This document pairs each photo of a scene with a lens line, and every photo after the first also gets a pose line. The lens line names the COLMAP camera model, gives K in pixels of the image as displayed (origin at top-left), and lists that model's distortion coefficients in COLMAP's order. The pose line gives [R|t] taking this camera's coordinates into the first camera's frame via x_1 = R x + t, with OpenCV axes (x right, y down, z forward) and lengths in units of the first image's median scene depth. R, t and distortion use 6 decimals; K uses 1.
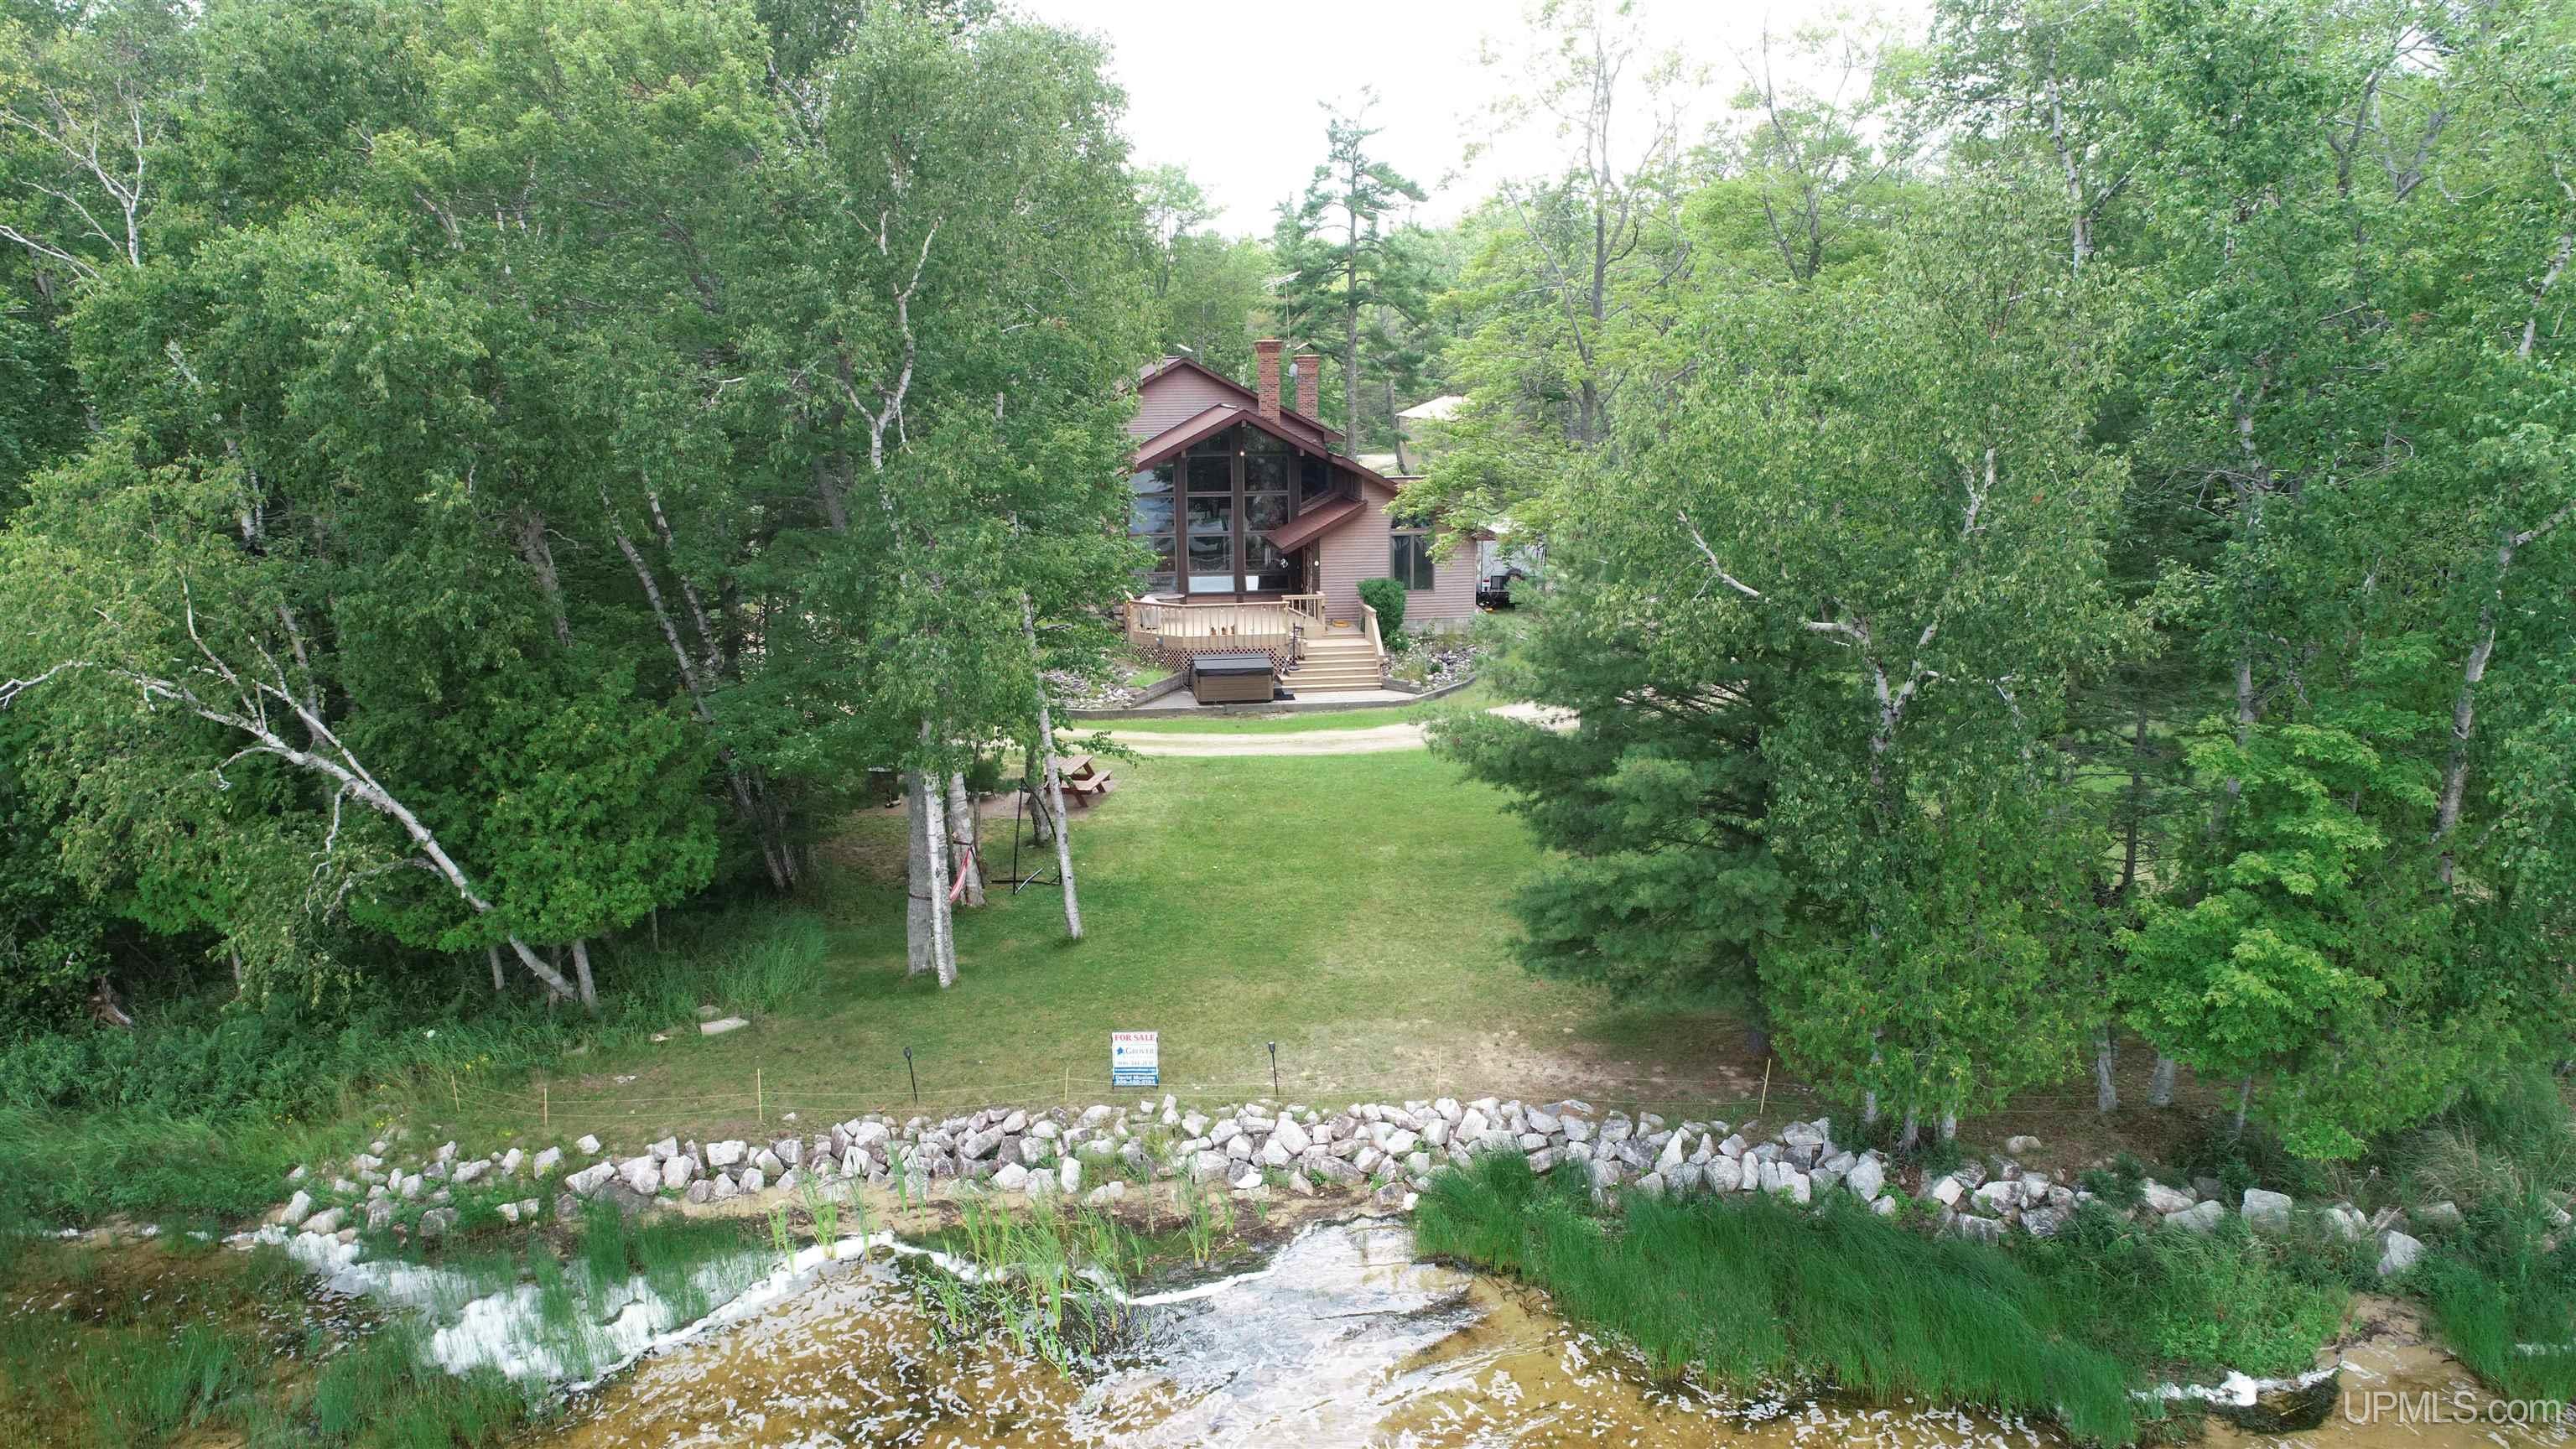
lens RADIAL K [[1723.2, 0, 1304.2], [0, 1723.2, 725.2], [0, 0, 1]] dist [-0.008333, 0.003568]
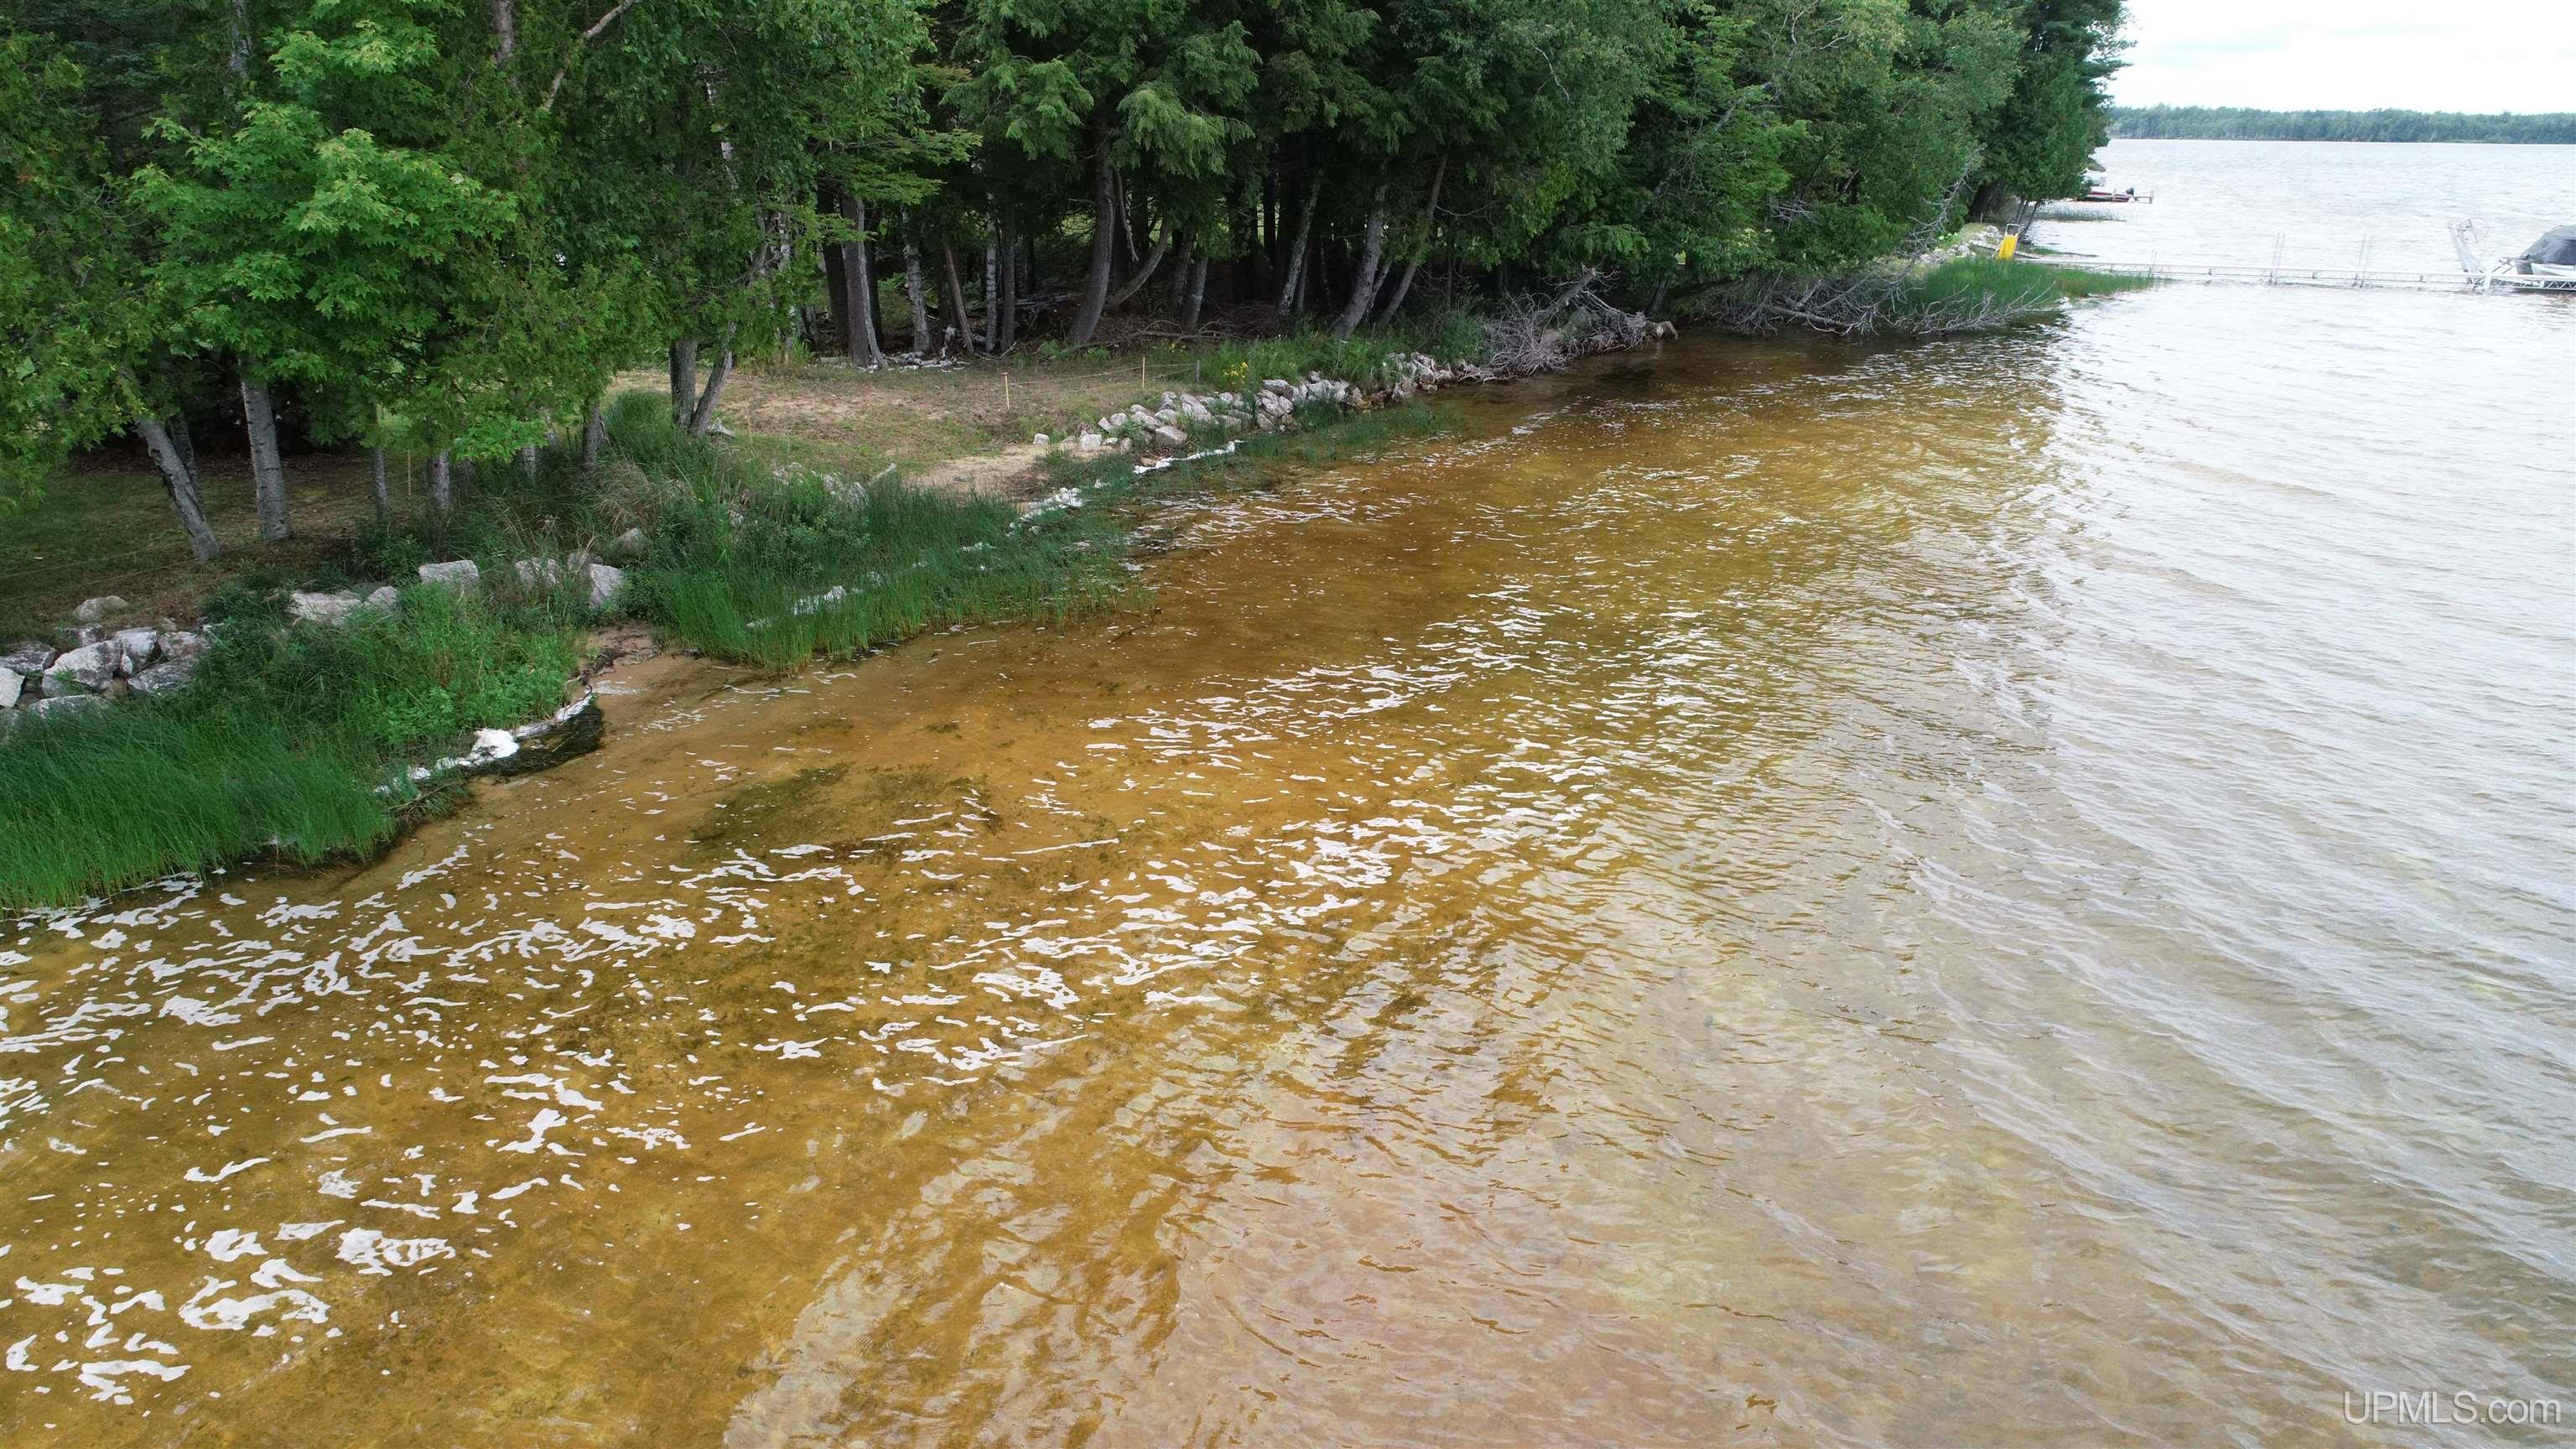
lens RADIAL K [[1723.2, 0, 1302.9], [0, 1723.2, 732.1], [0, 0, 1]] dist [-0.008333, 0.003568]
pose [[0.479597, -0.287961, 0.828894, 0.066504], [0.173928, 0.957074, 0.231857, 0.209932], [-0.860079, 0.032970, 0.509095, 0.238204]]
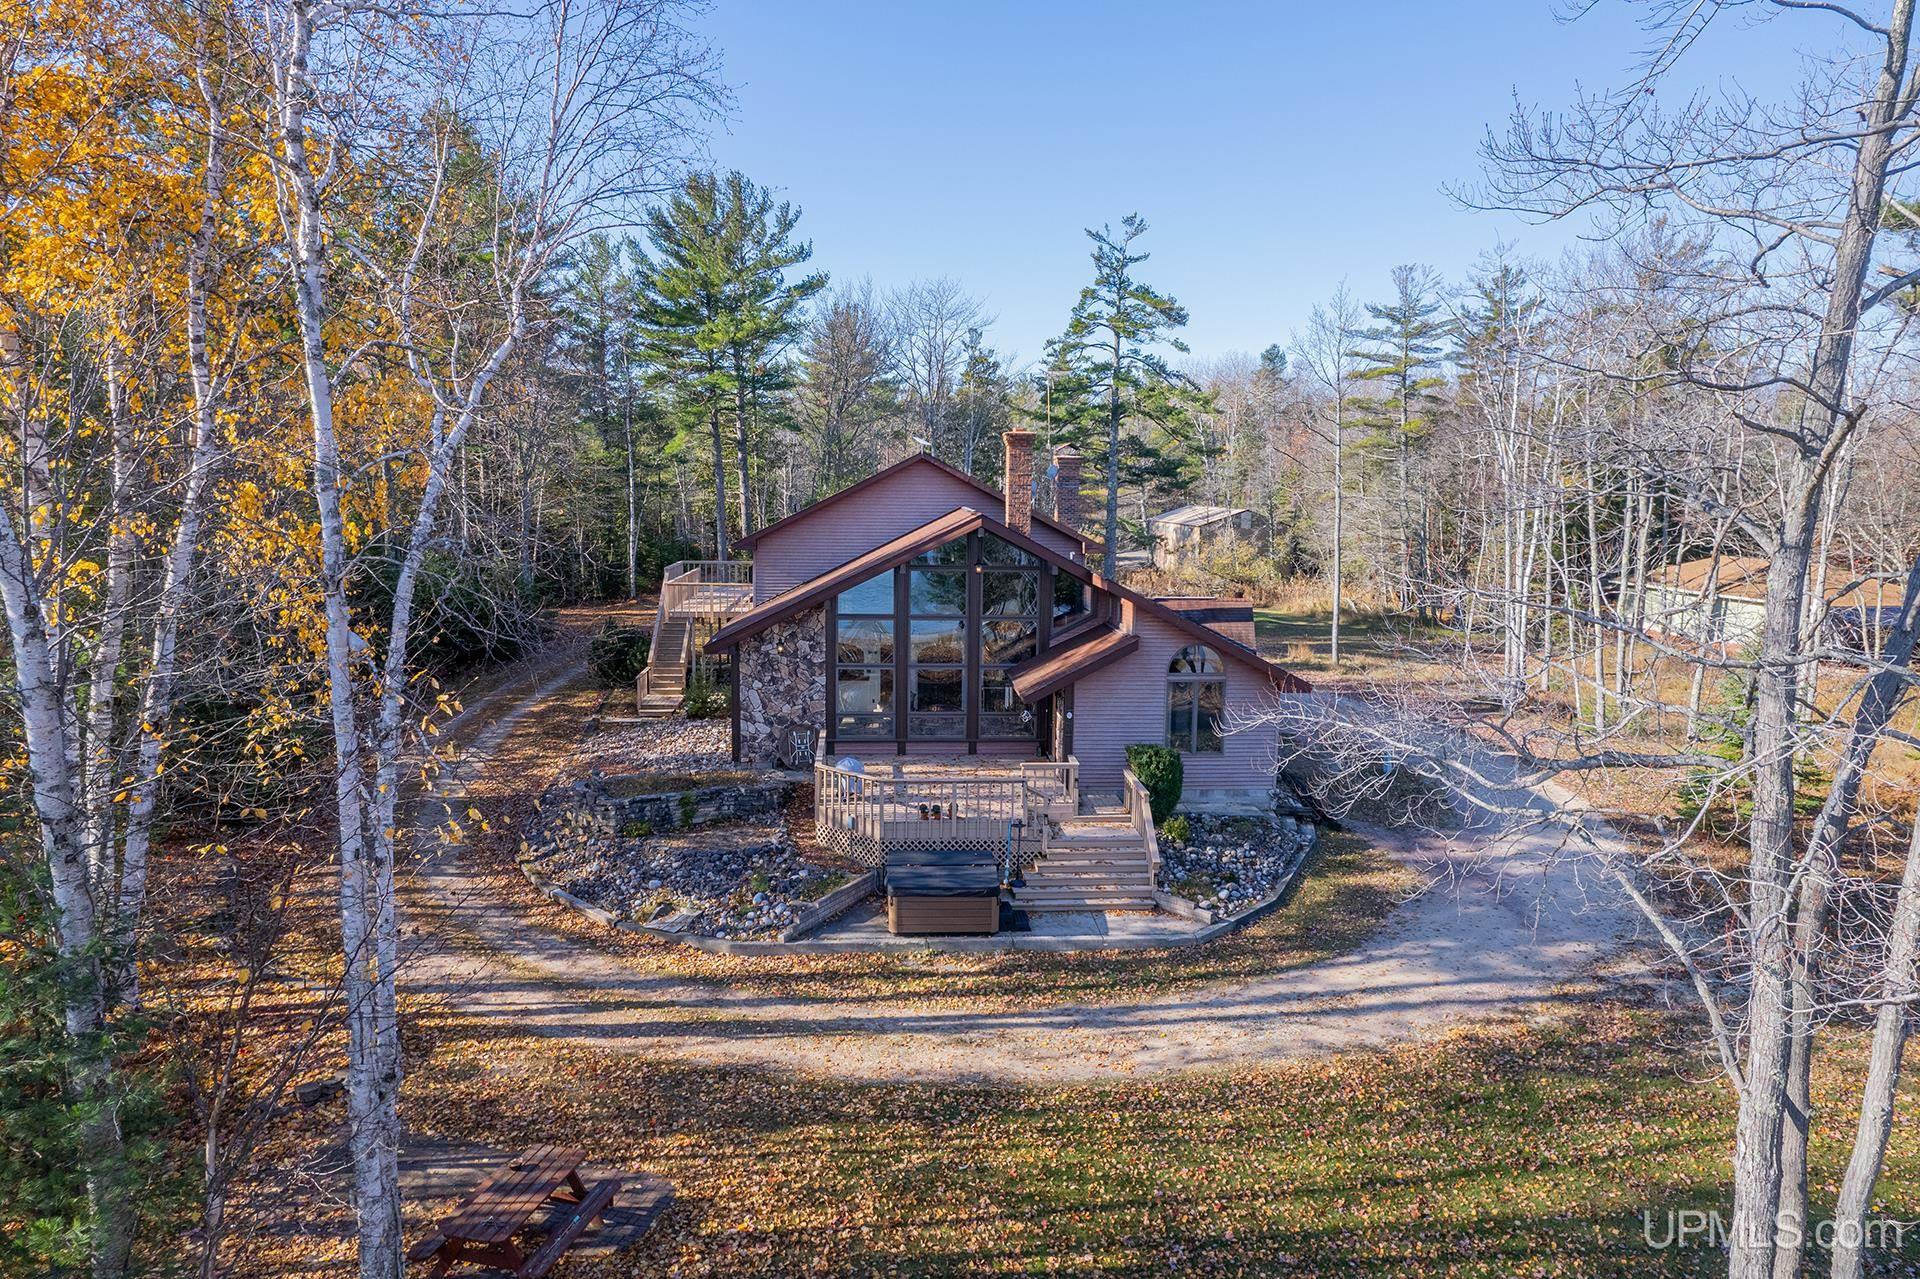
lens RADIAL K [[1219.5, 0, 965.7], [0, 1219.5, 629.7], [0, 0, 1]] dist [0.001510, 0.000031]
pose [[0.996025, 0.025405, -0.085378, 0.017006], [-0.032464, 0.996076, -0.082330, -0.207751], [0.082951, 0.084774, 0.992941, 1.108071]]
